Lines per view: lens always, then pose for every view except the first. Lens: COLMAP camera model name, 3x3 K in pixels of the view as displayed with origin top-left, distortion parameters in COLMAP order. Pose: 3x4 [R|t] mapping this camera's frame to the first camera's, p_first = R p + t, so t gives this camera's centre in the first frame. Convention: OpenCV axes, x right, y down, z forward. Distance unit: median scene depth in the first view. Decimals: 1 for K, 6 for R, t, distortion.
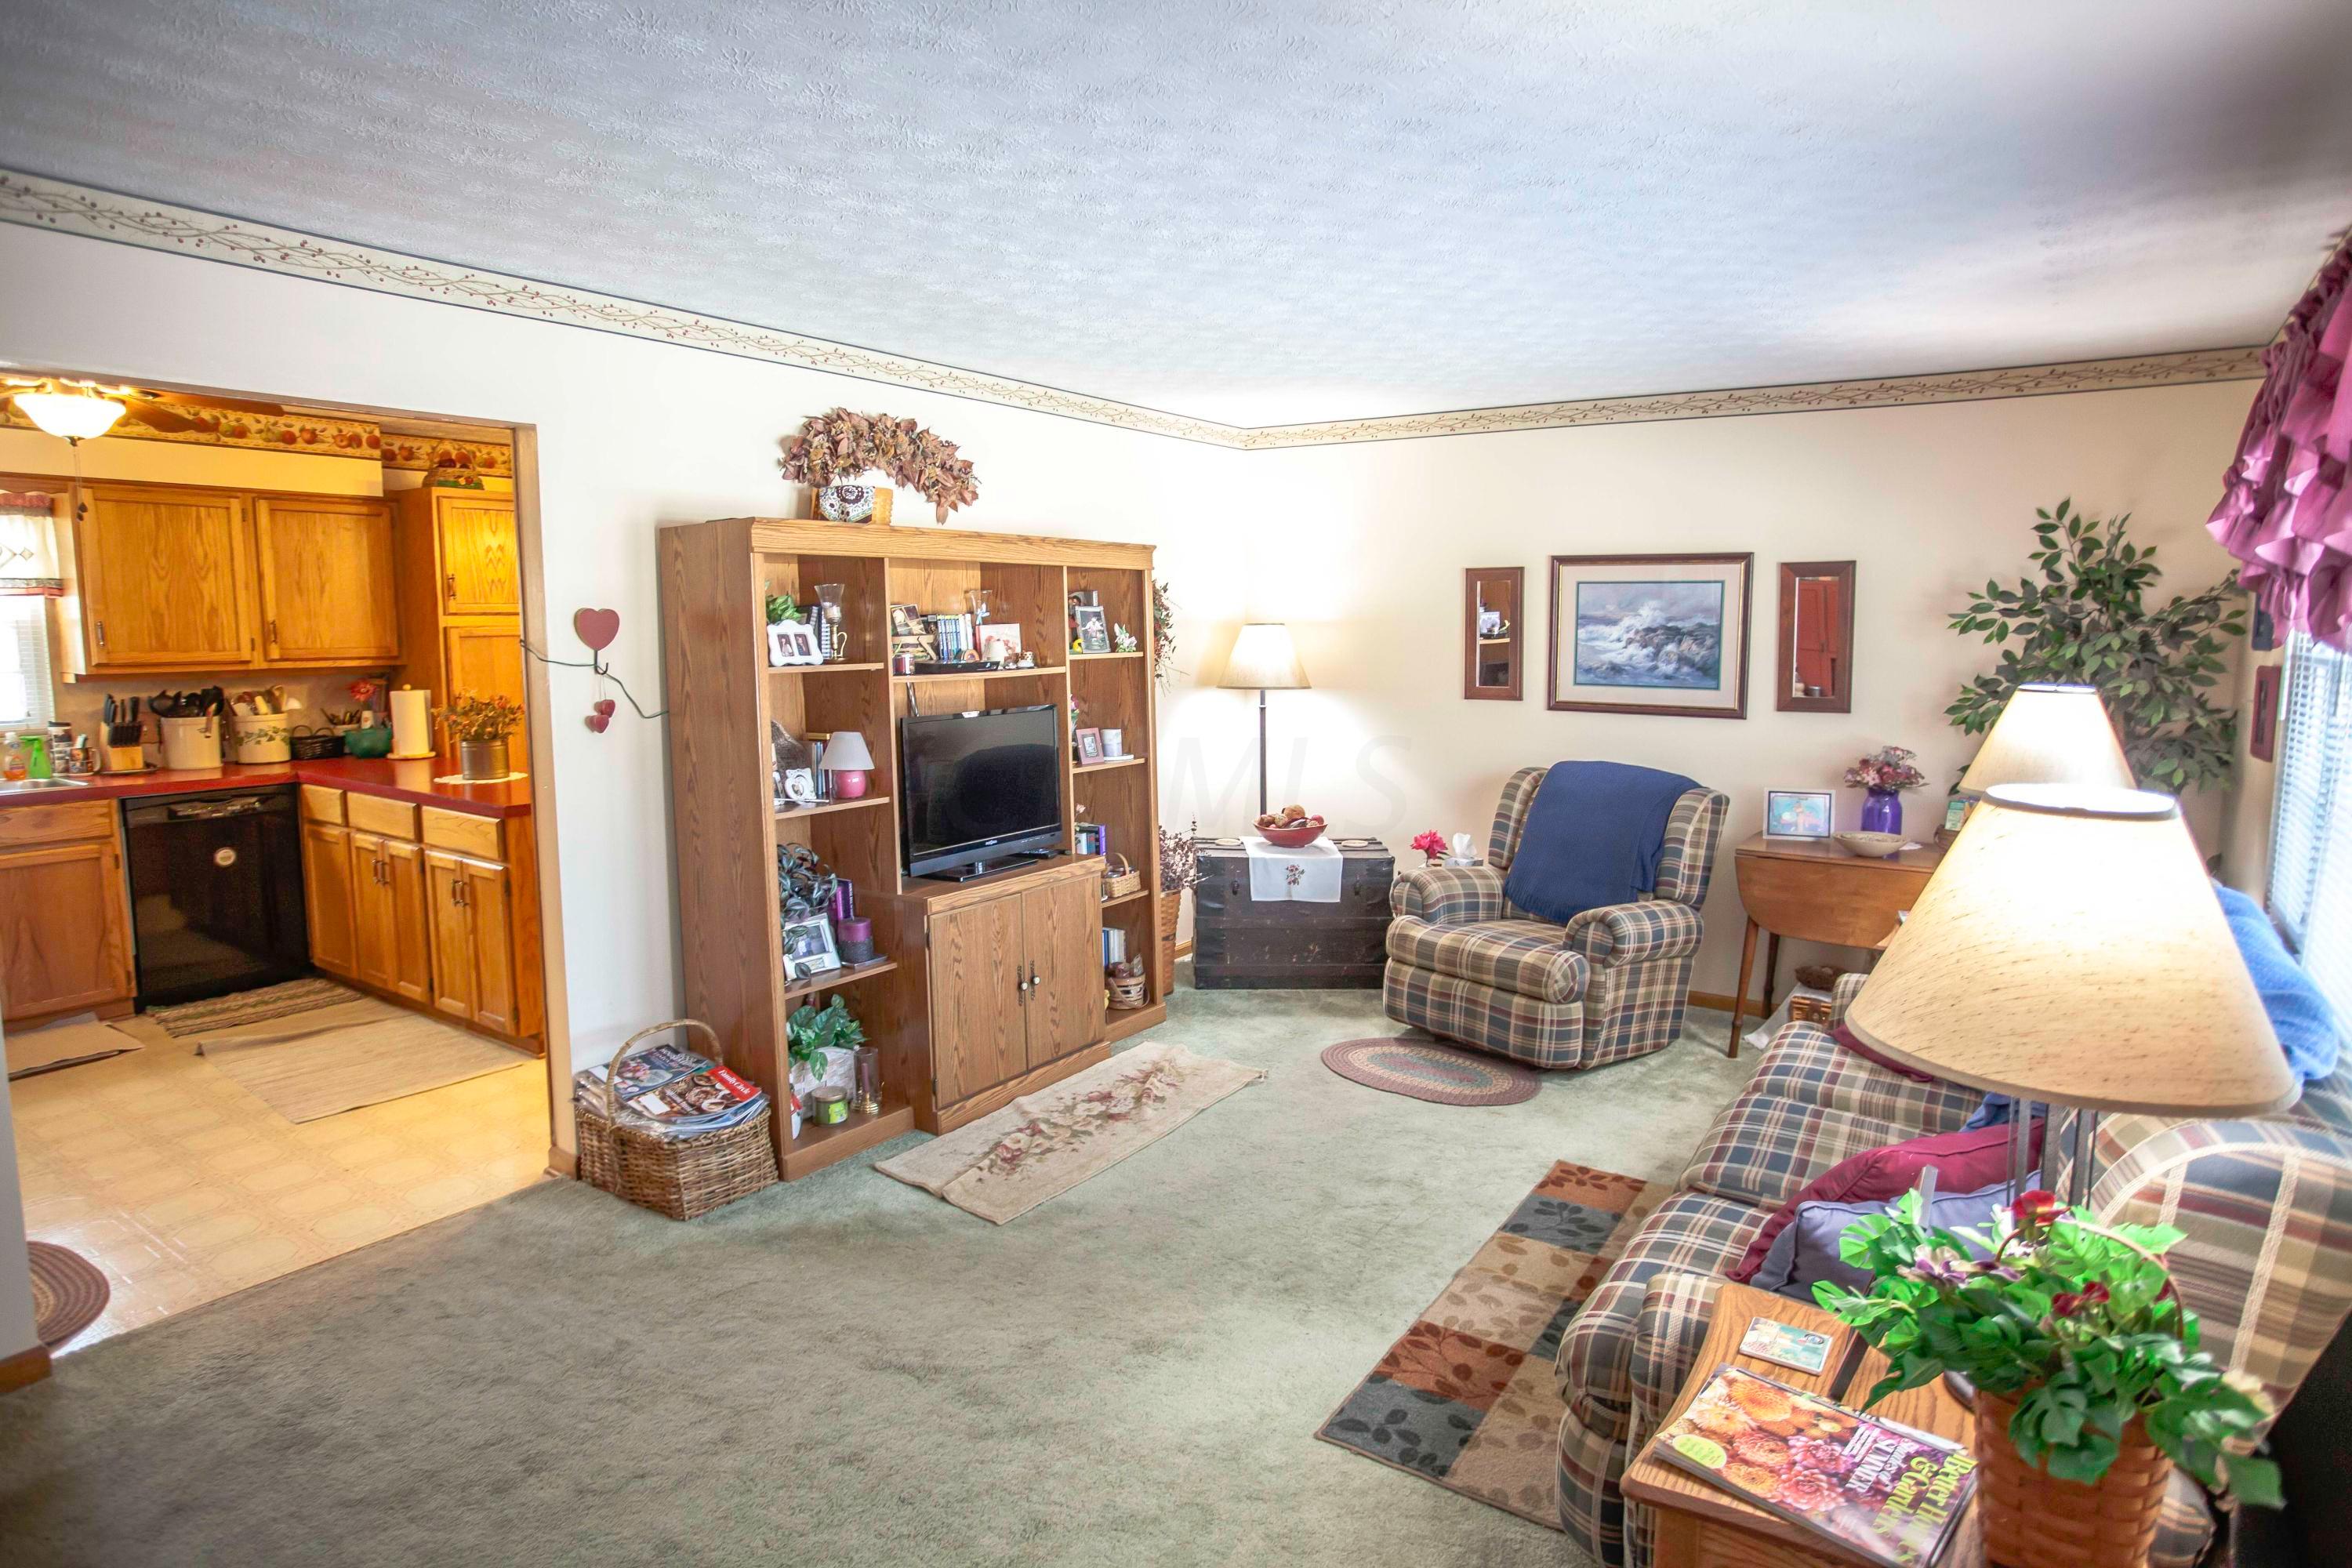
lens RADIAL K [[1340.6, 0, 1158.5], [0, 1340.6, 767.5], [0, 0, 1]] dist [-0.066073, 0.045675]
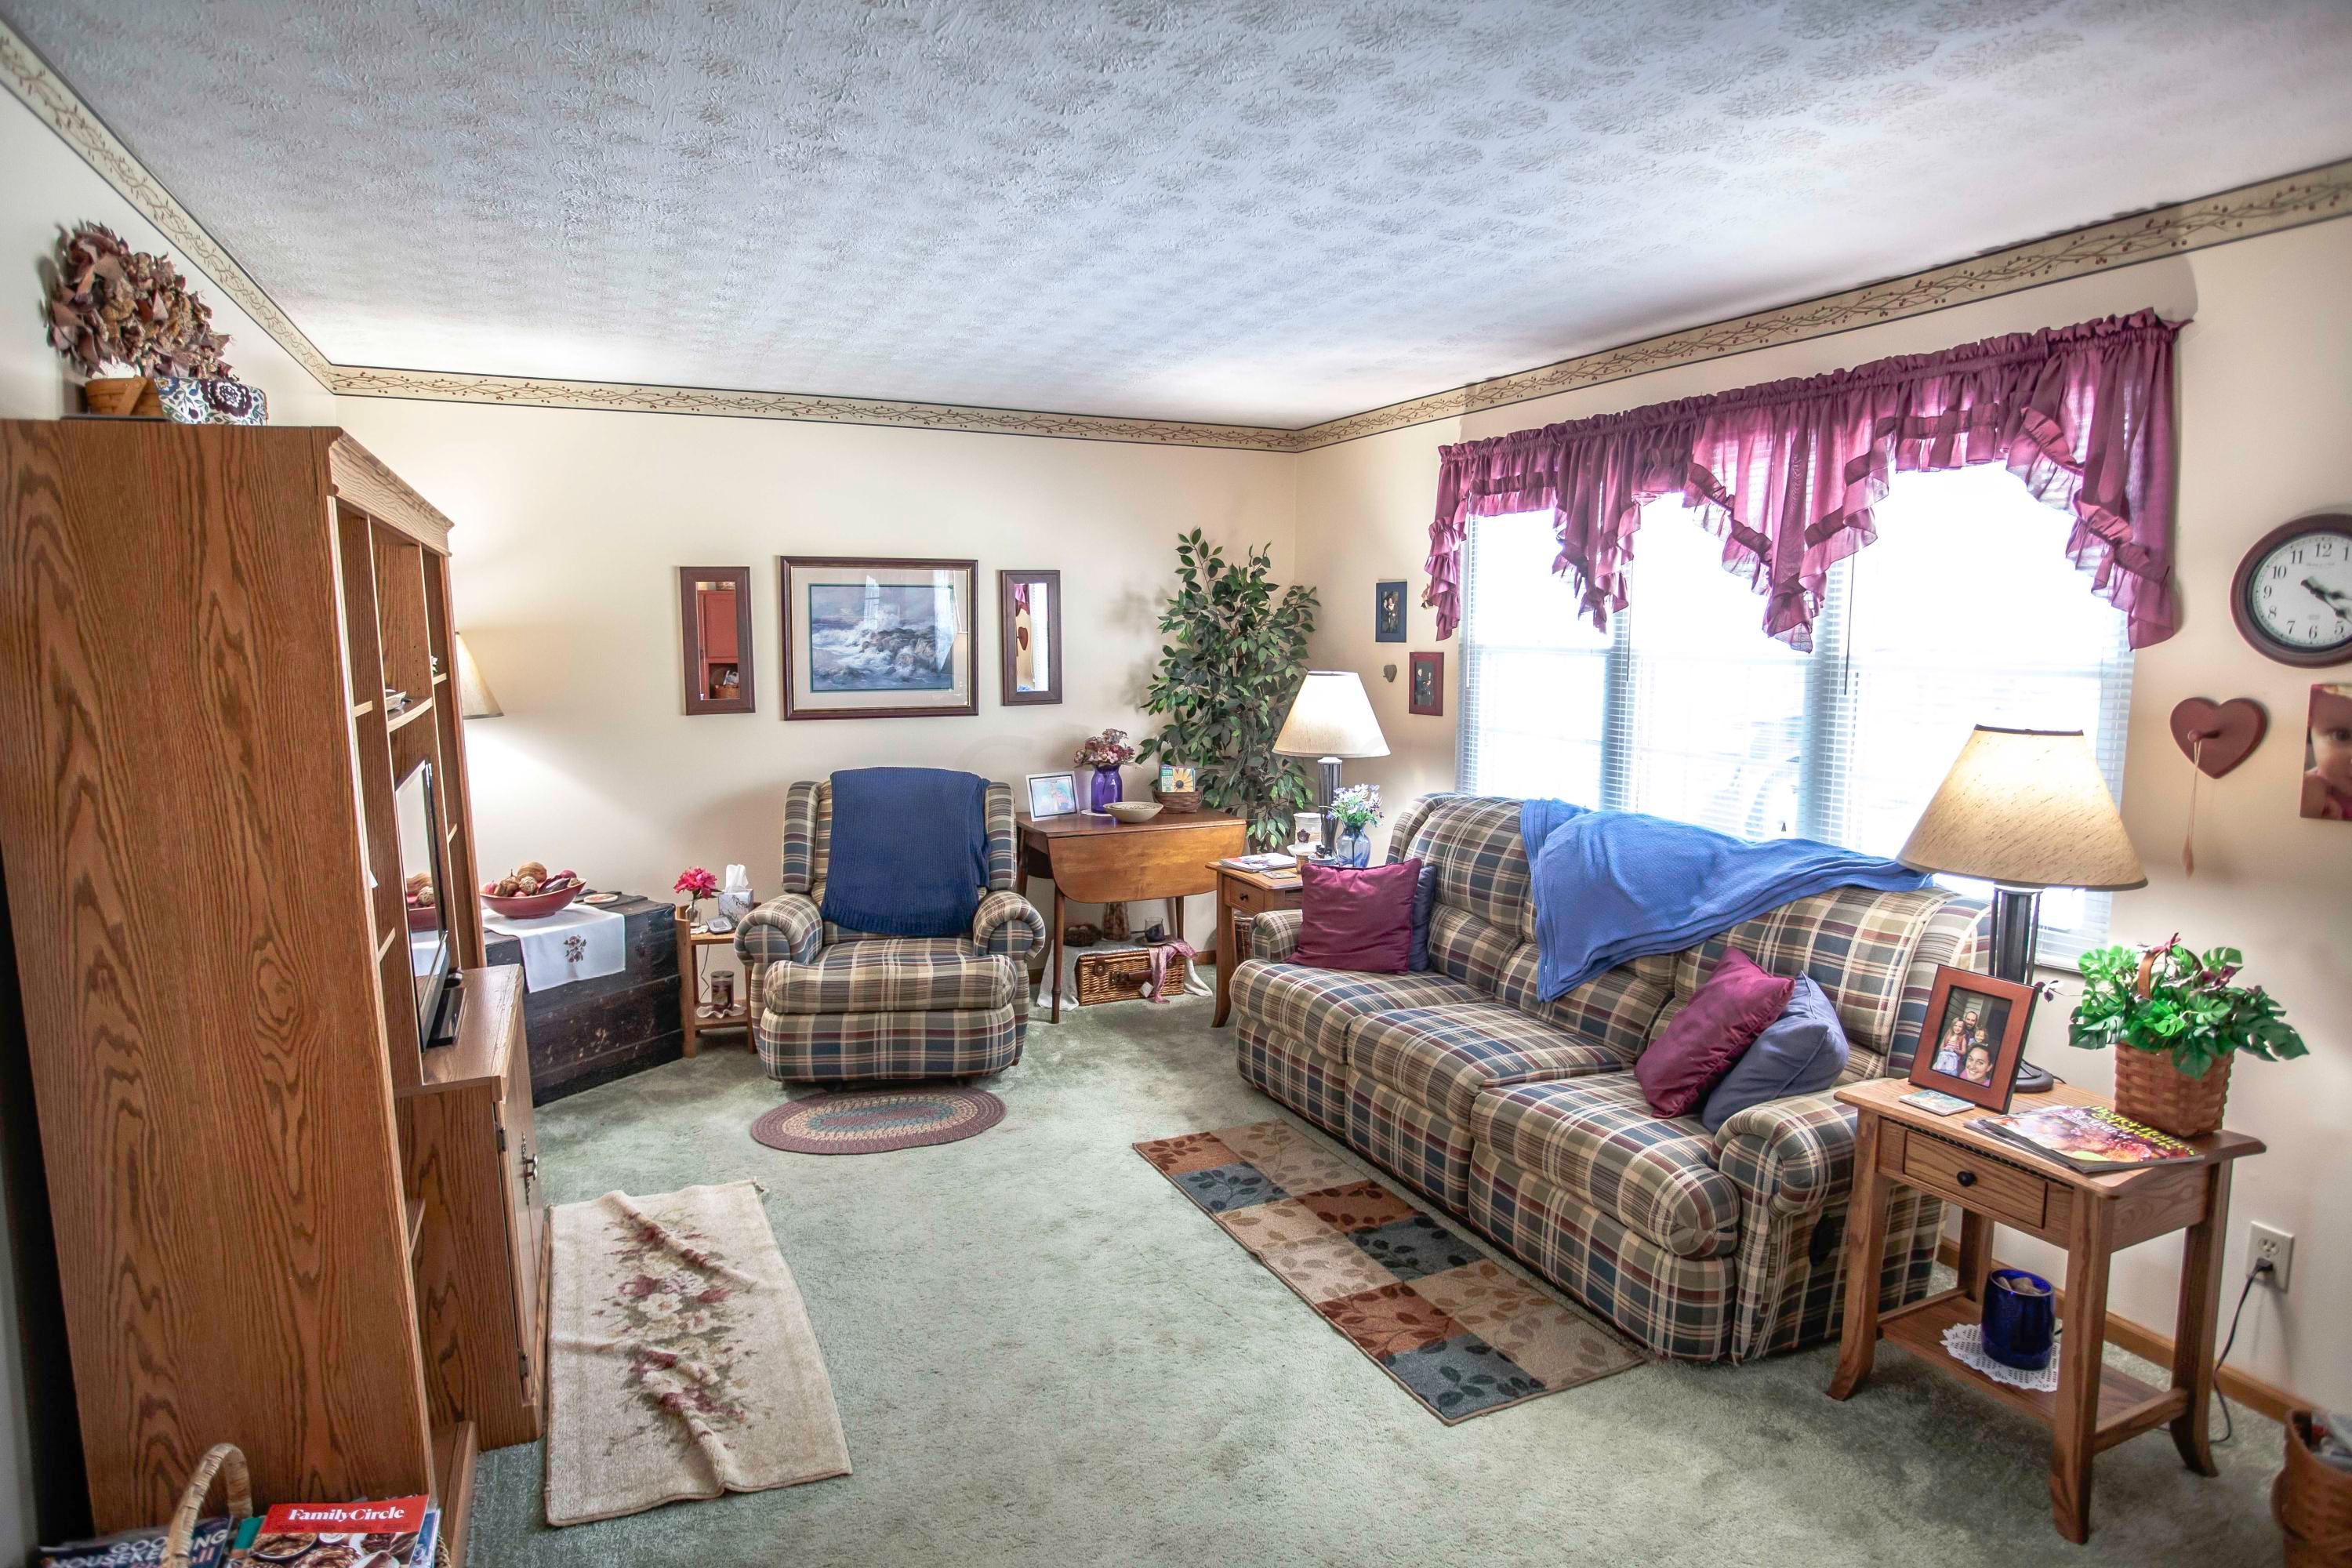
lens RADIAL K [[1346.6, 0, 1171.3], [0, 1346.6, 749.9], [0, 0, 1]] dist [-0.024408, 0.000716]
pose [[0.510501, -0.084356, 0.855730, -0.414828], [0.094958, 0.994620, 0.041399, -0.038773], [-0.854618, 0.060124, 0.515765, 0.305649]]
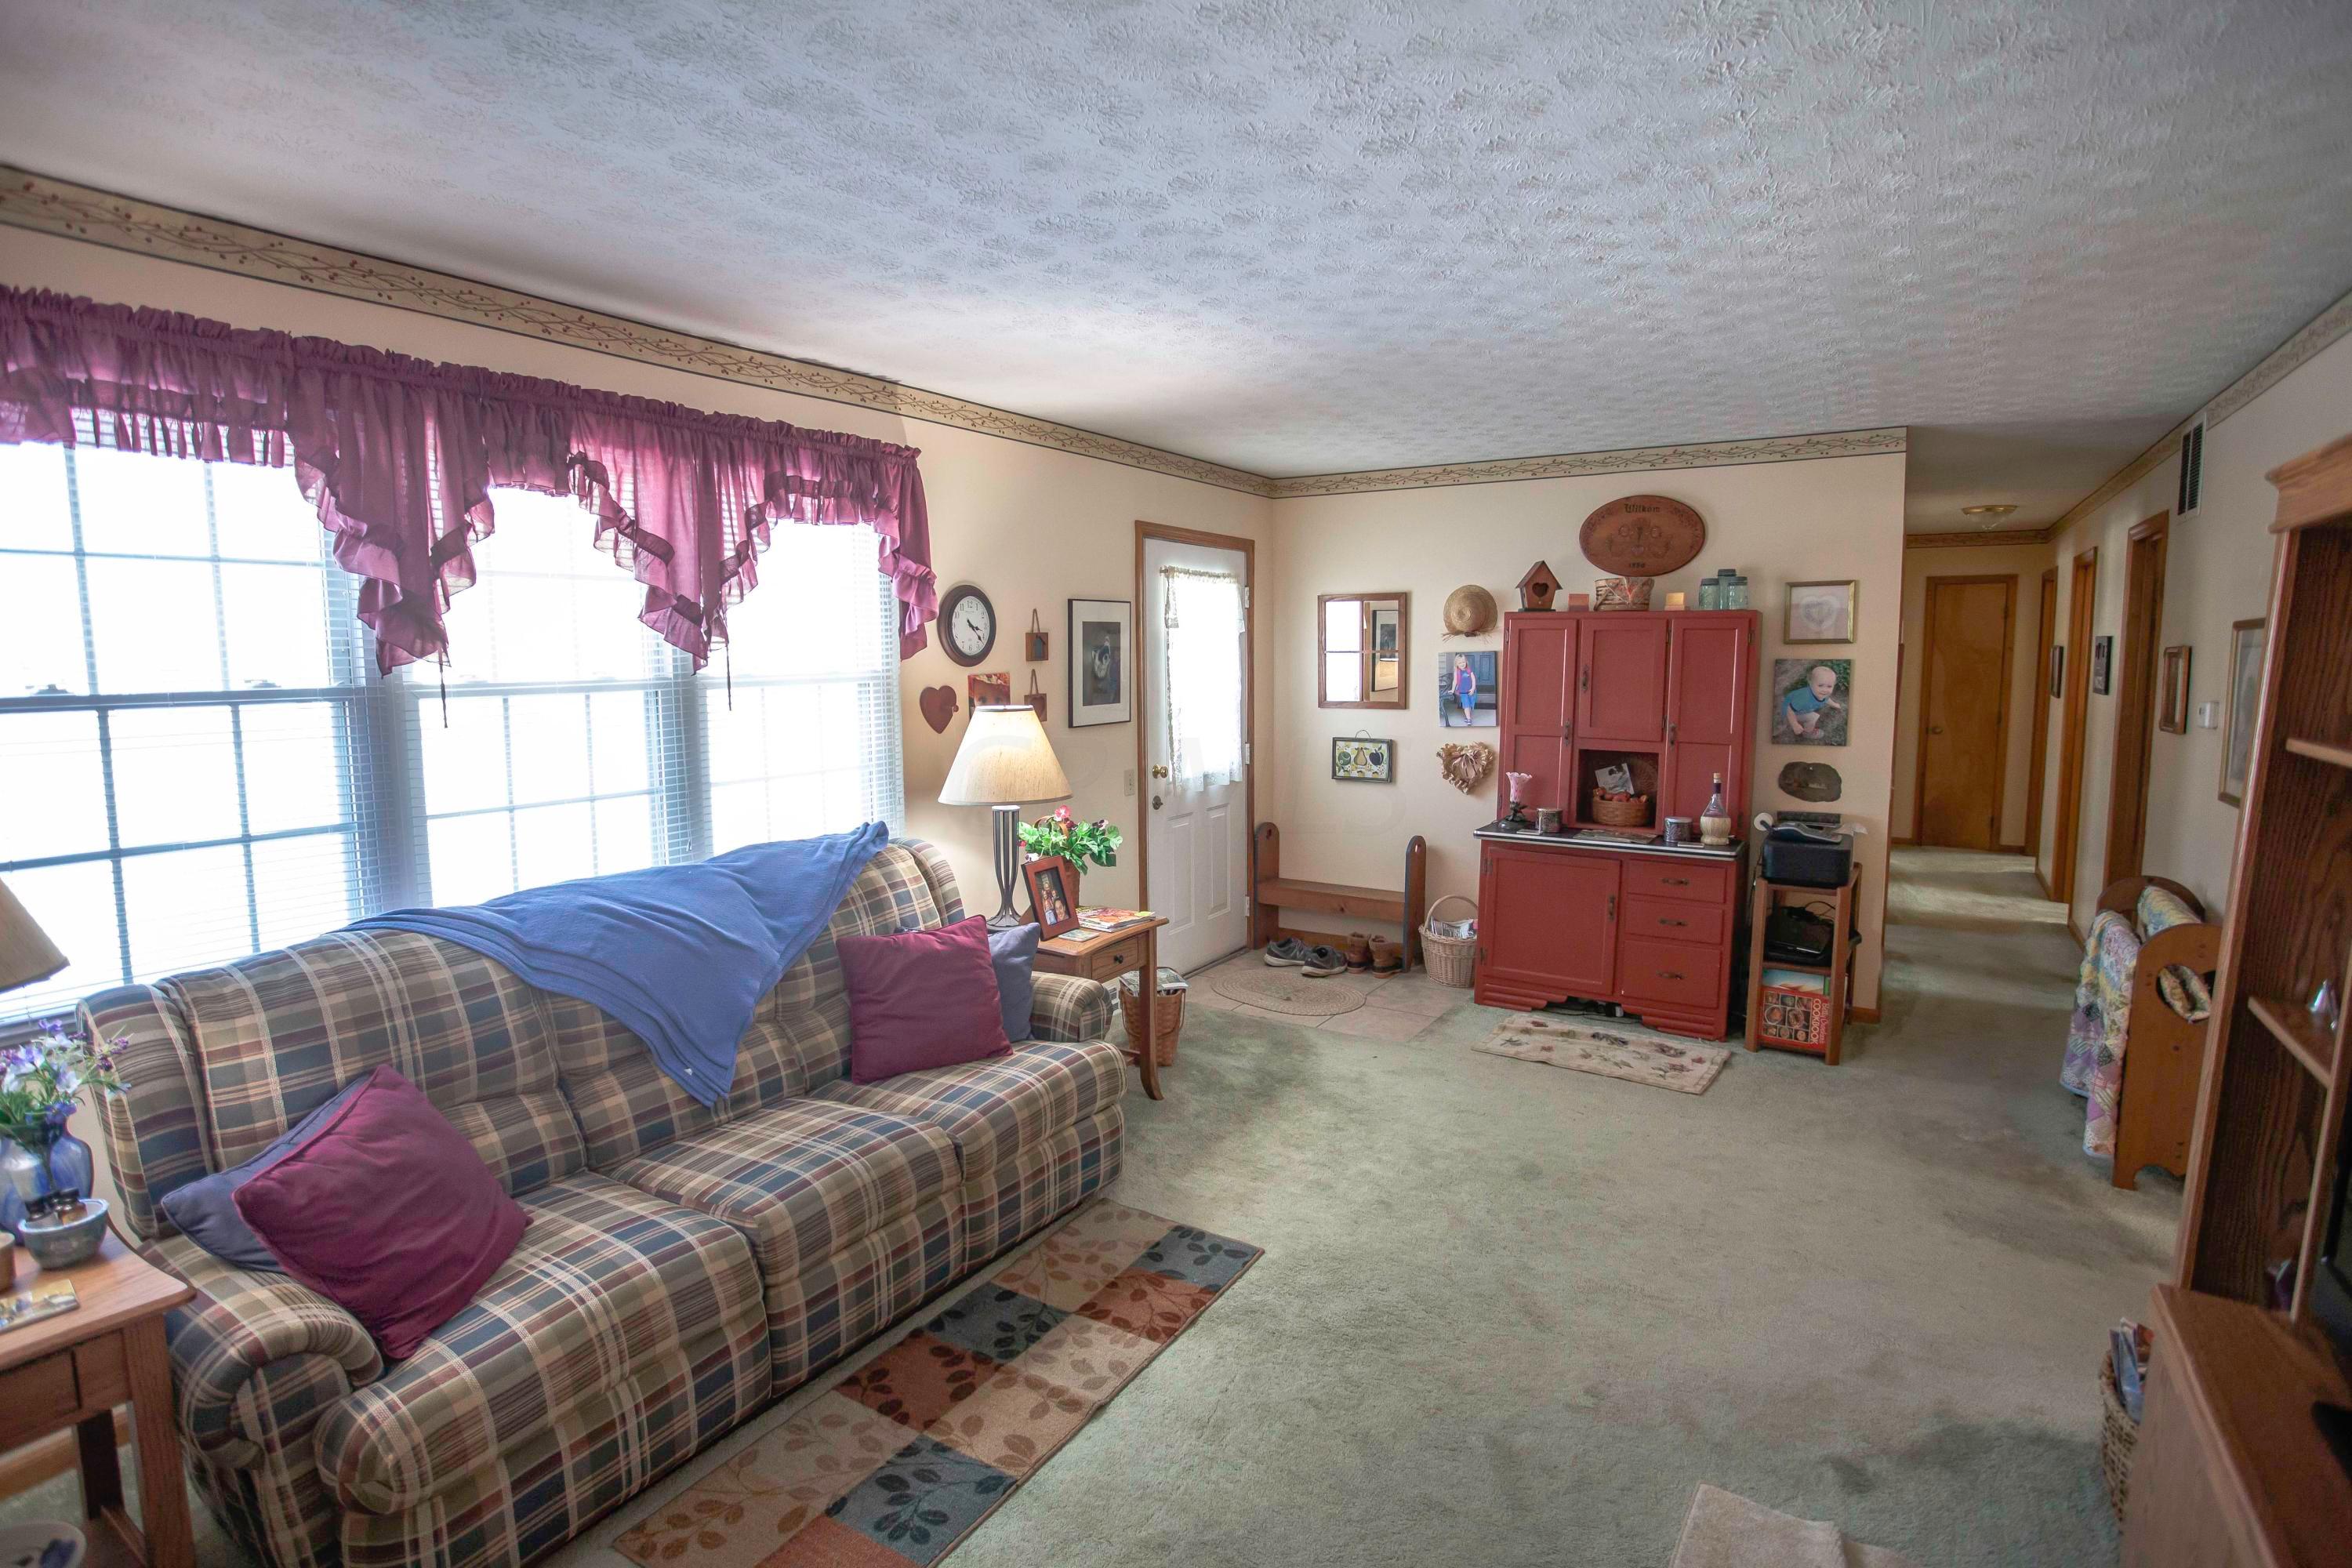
lens RADIAL K [[1163.8, 0, 1156.4], [0, 1163.8, 772.2], [0, 0, 1]] dist [-0.076009, 0.040062]
pose [[-0.999341, 0.008404, -0.035313, 0.131947], [0.000633, 0.976715, 0.214541, -0.111294], [0.036293, 0.214378, -0.976076, 1.011827]]
